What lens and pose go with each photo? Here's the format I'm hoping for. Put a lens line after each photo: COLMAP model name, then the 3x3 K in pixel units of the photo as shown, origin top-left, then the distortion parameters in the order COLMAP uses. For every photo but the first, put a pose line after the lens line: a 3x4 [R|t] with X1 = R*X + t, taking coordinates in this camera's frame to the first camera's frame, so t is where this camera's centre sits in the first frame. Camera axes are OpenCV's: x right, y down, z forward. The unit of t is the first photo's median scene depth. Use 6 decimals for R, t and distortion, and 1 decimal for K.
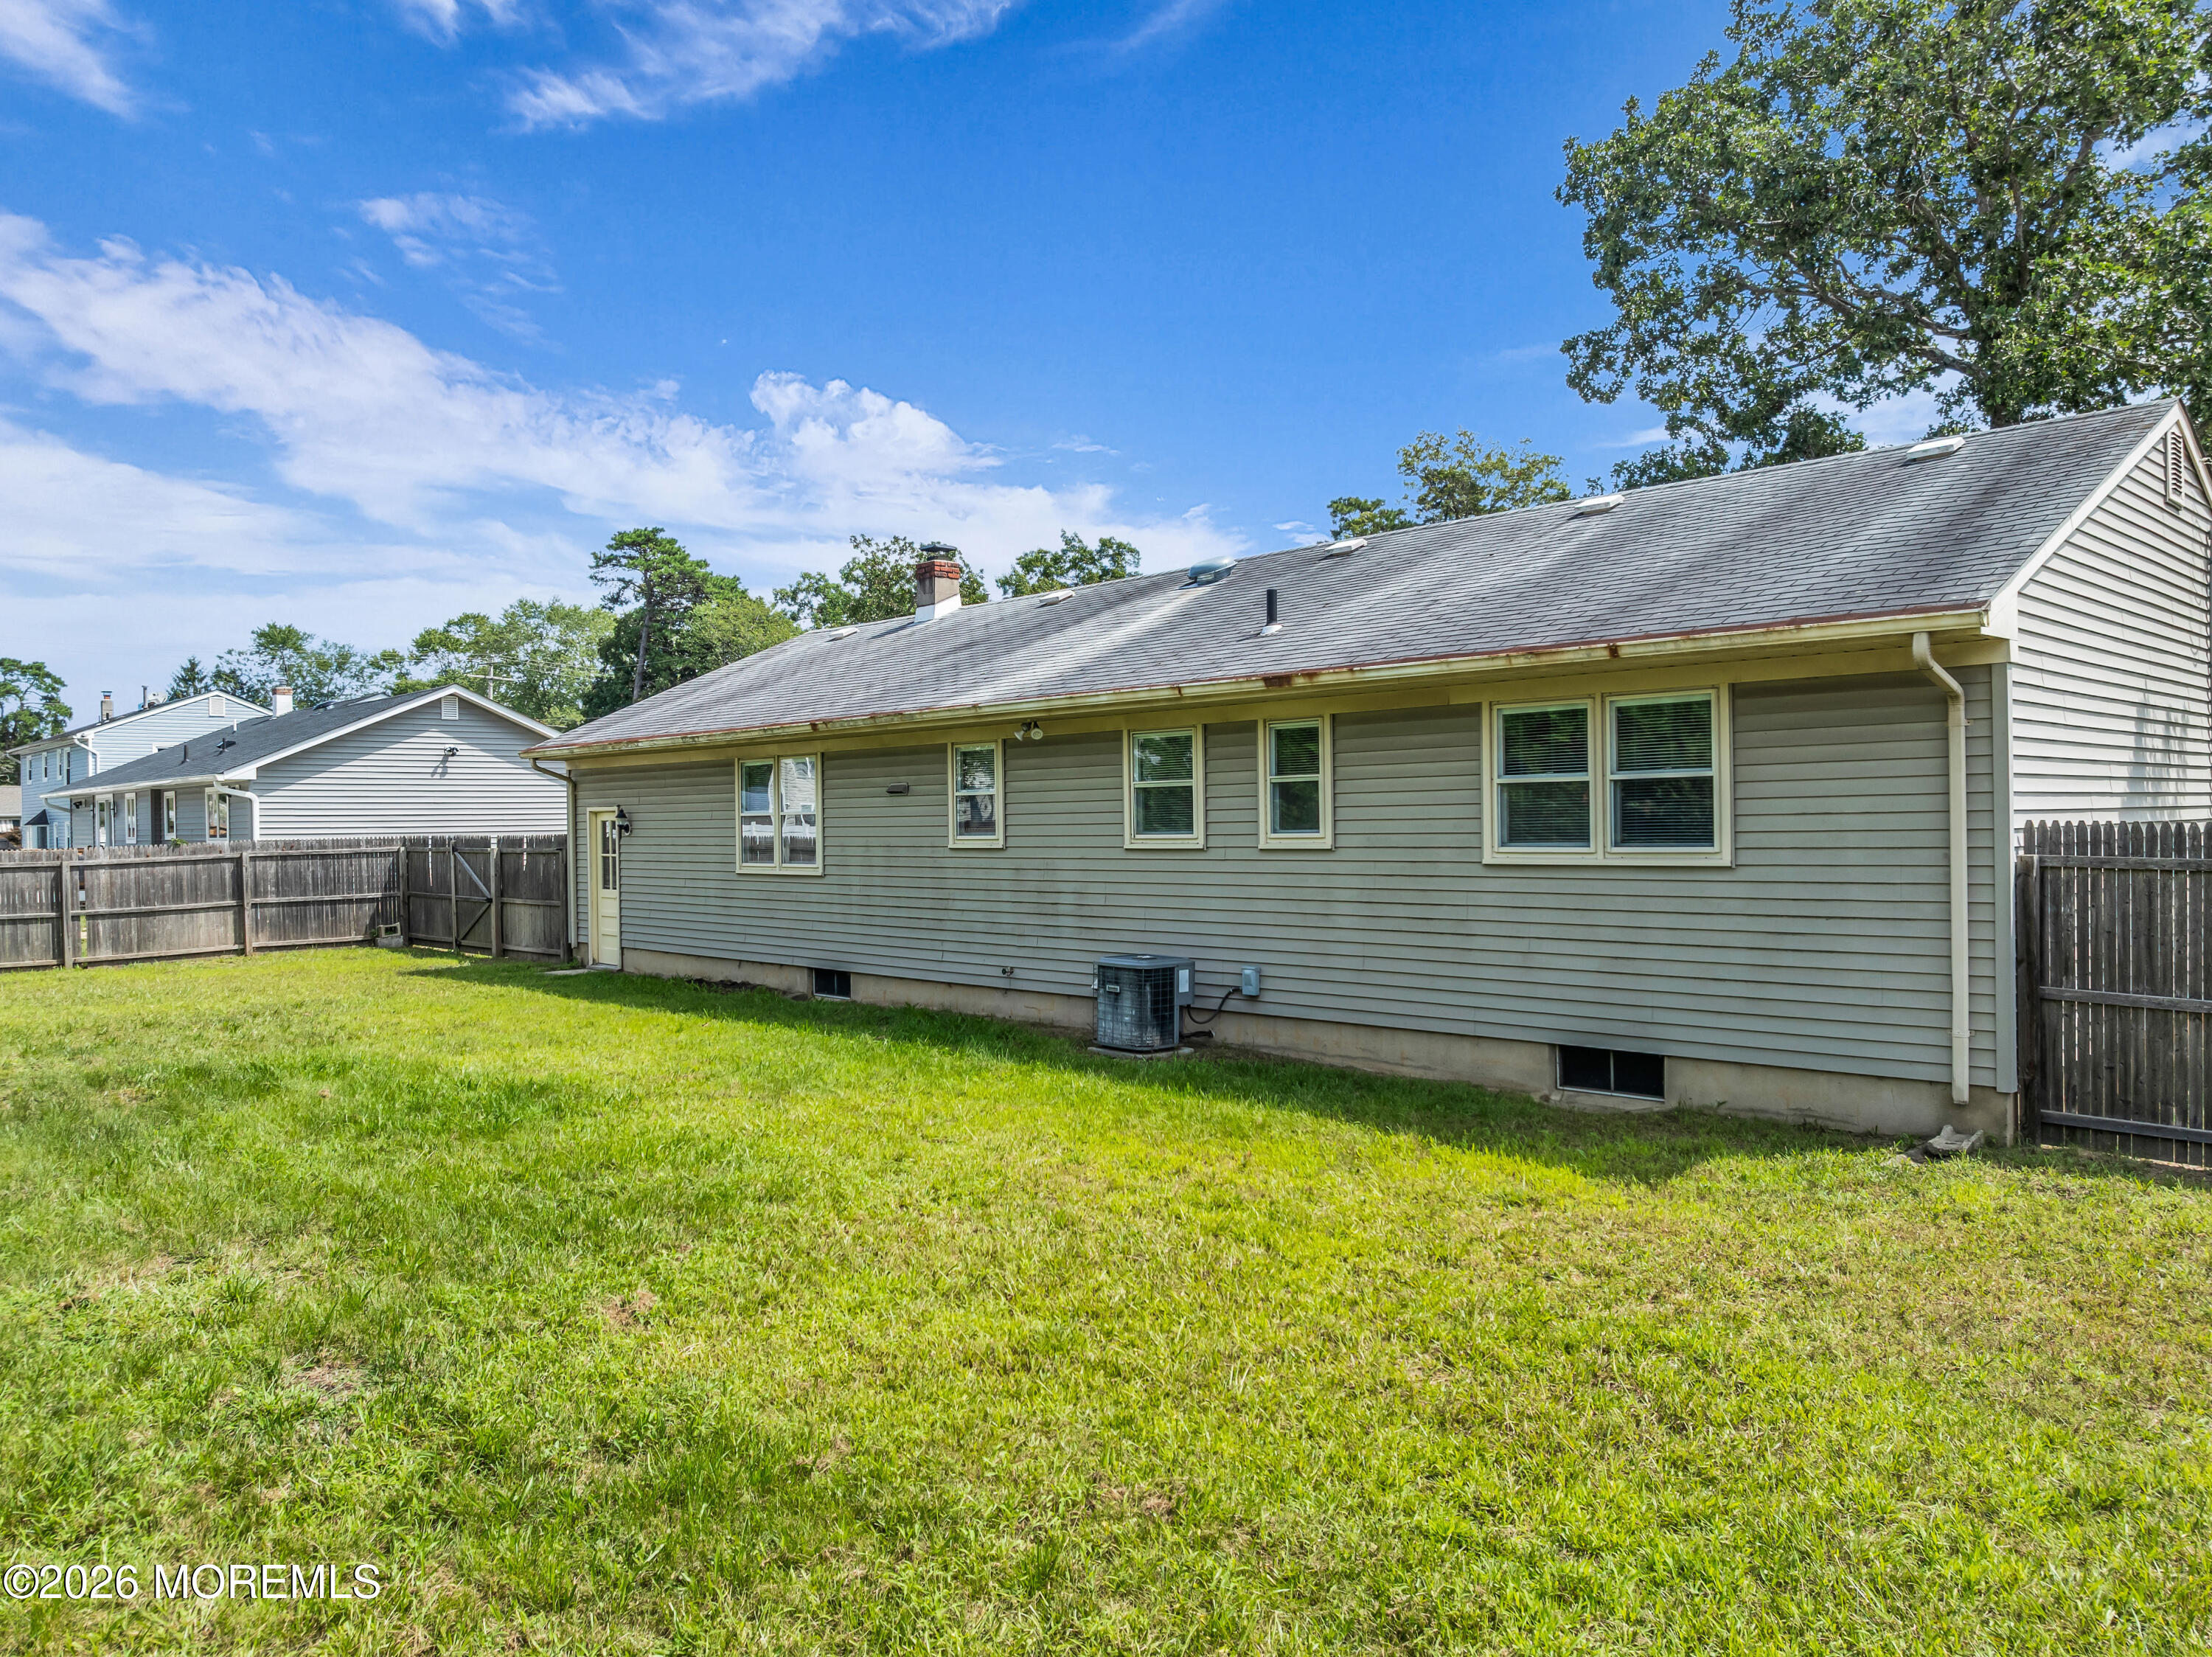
lens RADIAL K [[1543.1, 0, 1099.9], [0, 1543.1, 826.6], [0, 0, 1]] dist [-0.014719, 0.005627]
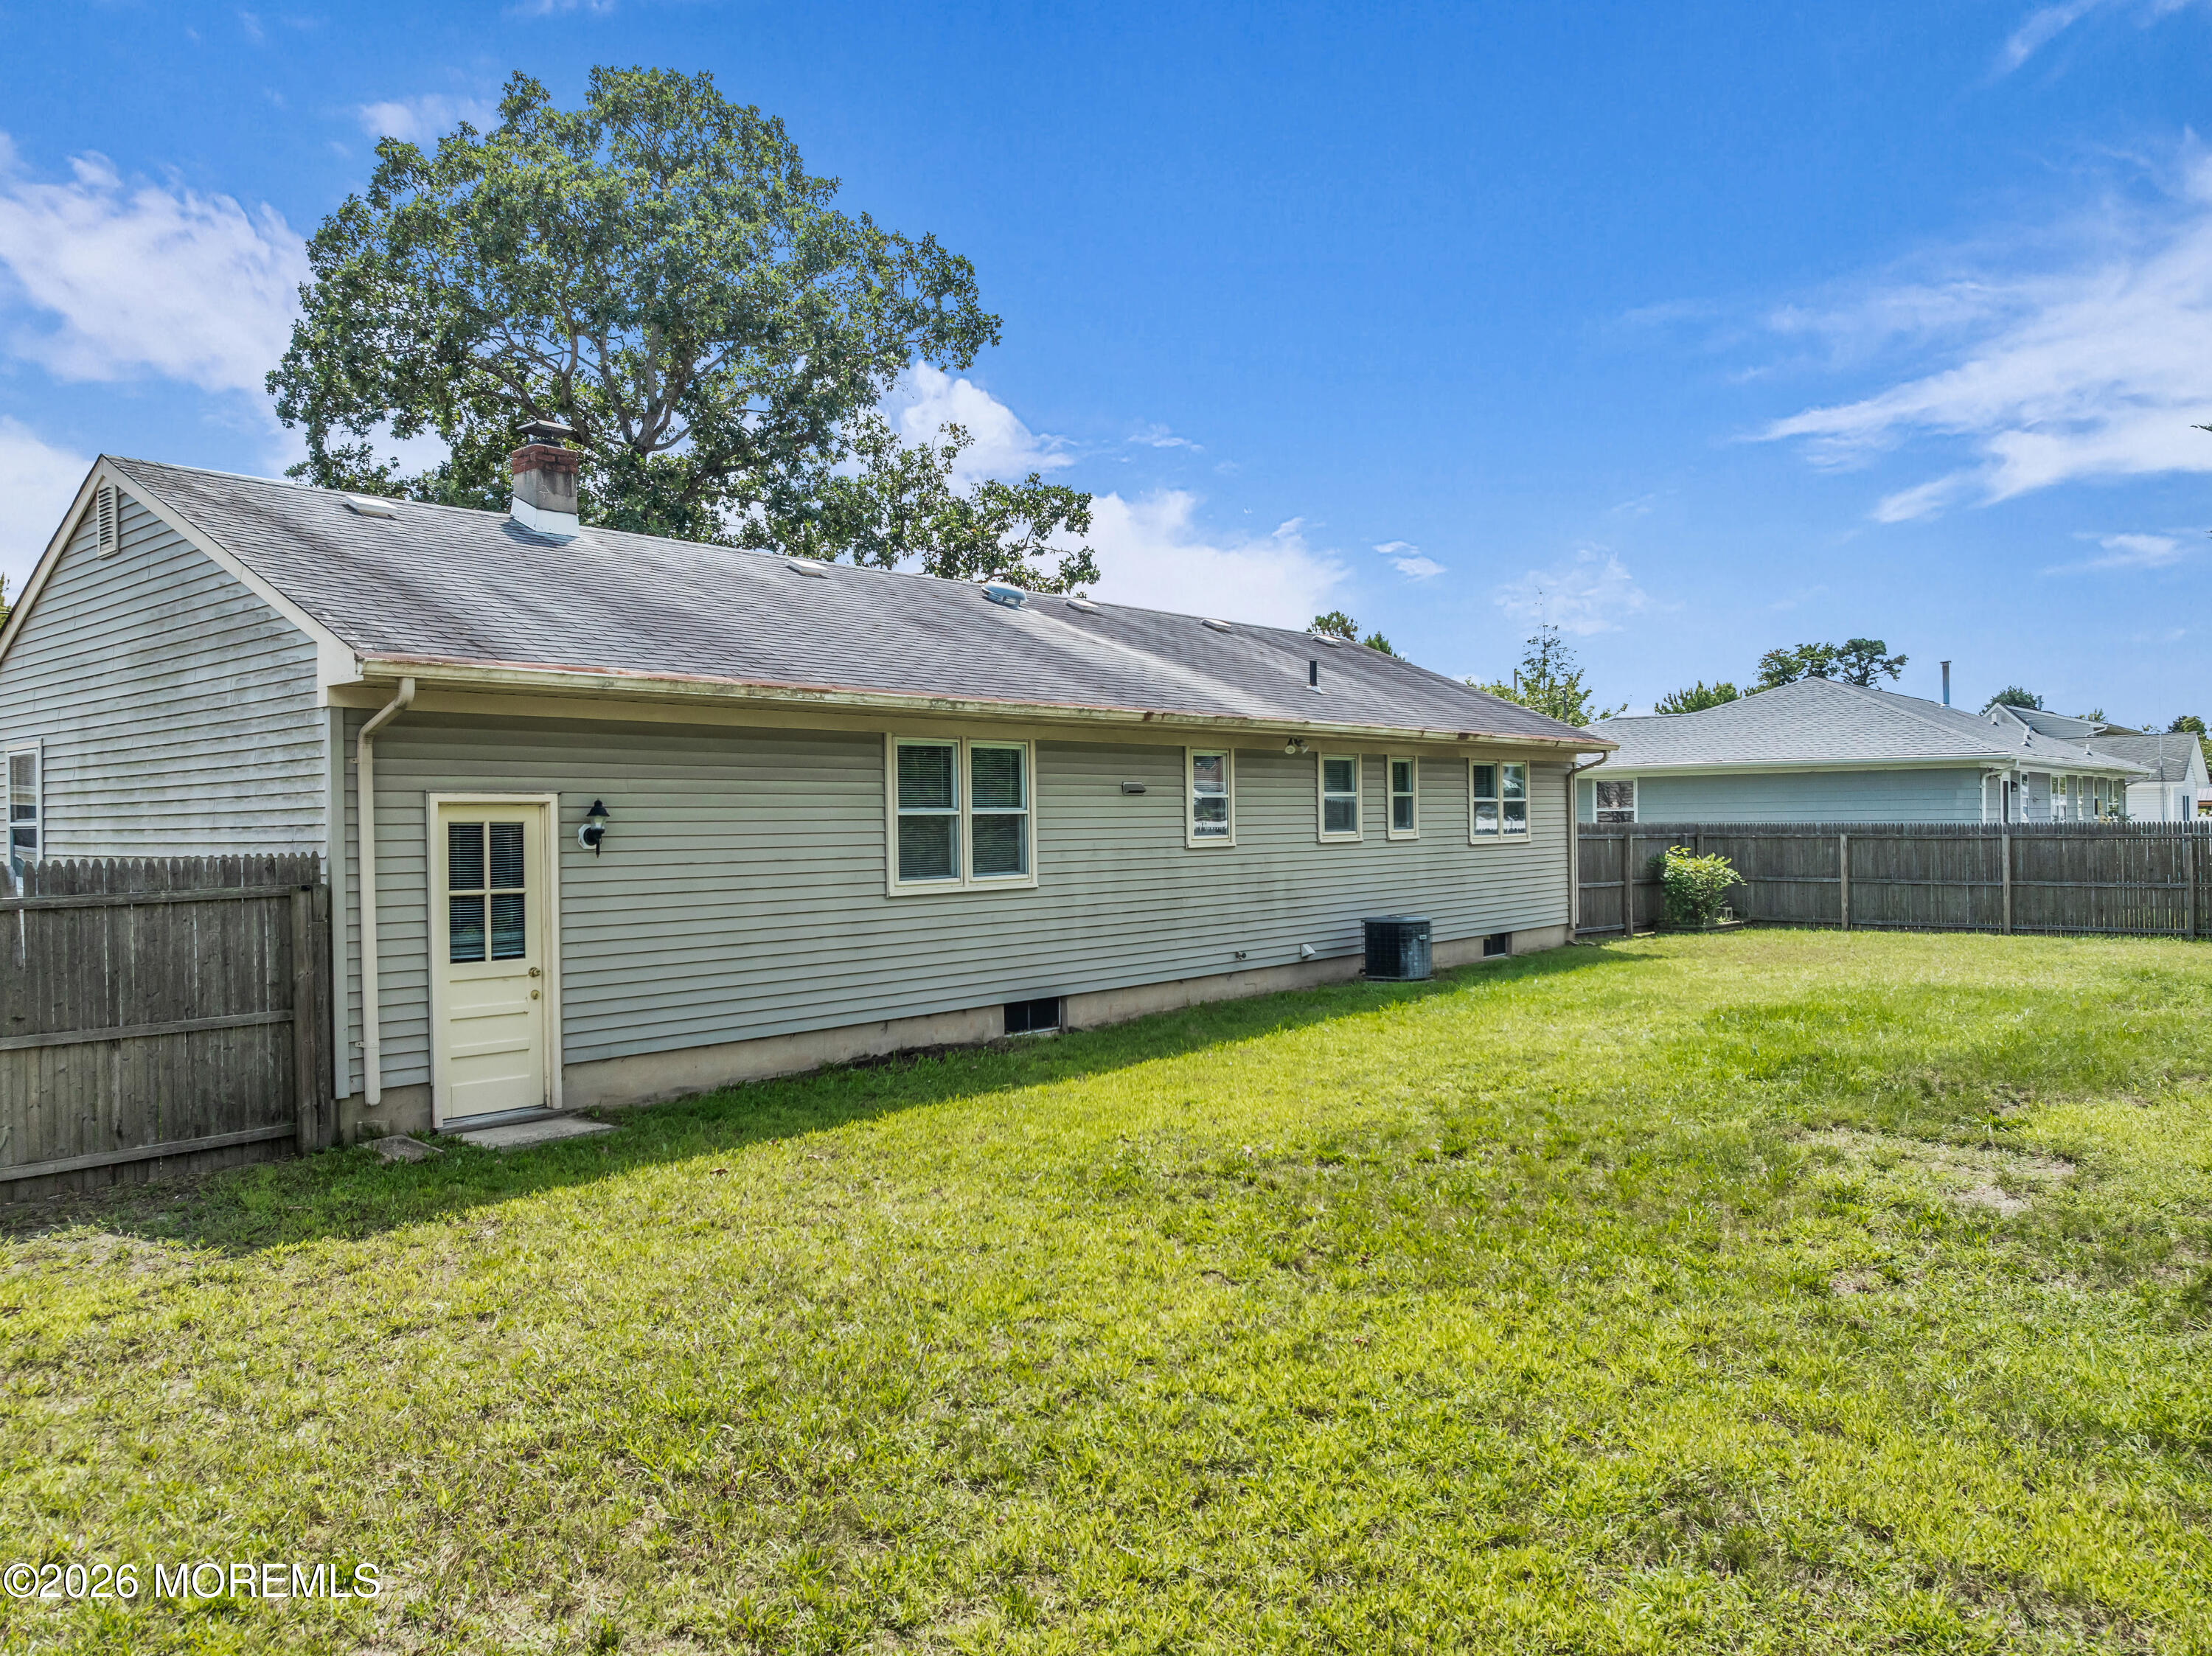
lens RADIAL K [[1543.0, 0, 1108.6], [0, 1543.0, 831.4], [0, 0, 1]] dist [-0.014719, 0.005627]
pose [[-0.094355, 0.011849, 0.995468, -1.081024], [0.023586, 0.999675, -0.009664, 0.010645], [-0.995259, 0.022568, -0.094604, 1.103013]]
